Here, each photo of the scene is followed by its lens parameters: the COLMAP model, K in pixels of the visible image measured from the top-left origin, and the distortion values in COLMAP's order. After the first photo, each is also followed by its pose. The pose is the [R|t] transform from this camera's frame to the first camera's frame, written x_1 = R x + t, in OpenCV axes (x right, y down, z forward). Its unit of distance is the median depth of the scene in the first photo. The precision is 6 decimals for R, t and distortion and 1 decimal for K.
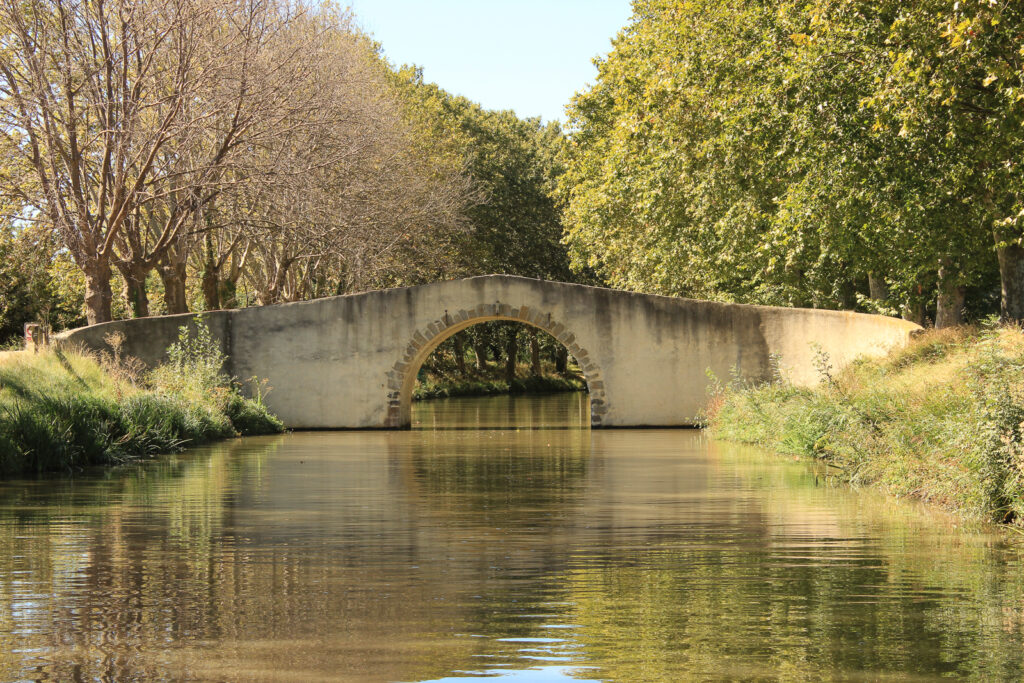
lens RADIAL K [[2659.9, 0, 512.0], [0, 2659.9, 341.5], [0, 0, 1]] dist [0.003824, -0.049953]
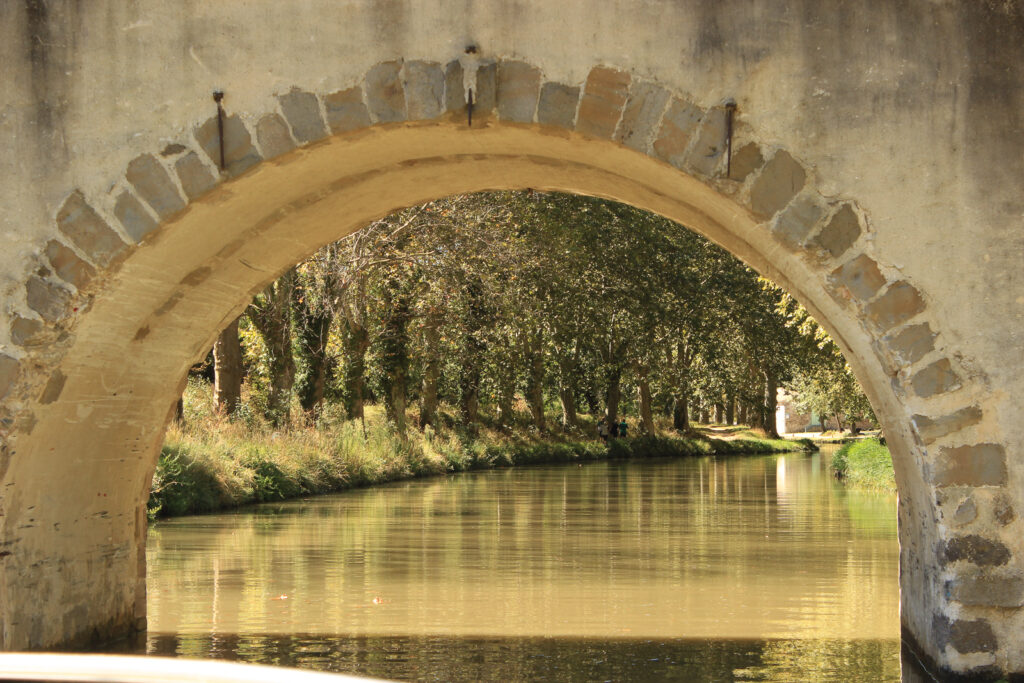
lens RADIAL K [[2659.9, 0, 512.0], [0, 2659.9, 341.5], [0, 0, 1]] dist [0.003824, -0.049953]
pose [[0.999157, 0.001597, -0.041029, 0.002536], [-0.002524, 0.999742, -0.022561, 0.005017], [0.040982, 0.022645, 0.998903, 0.342283]]
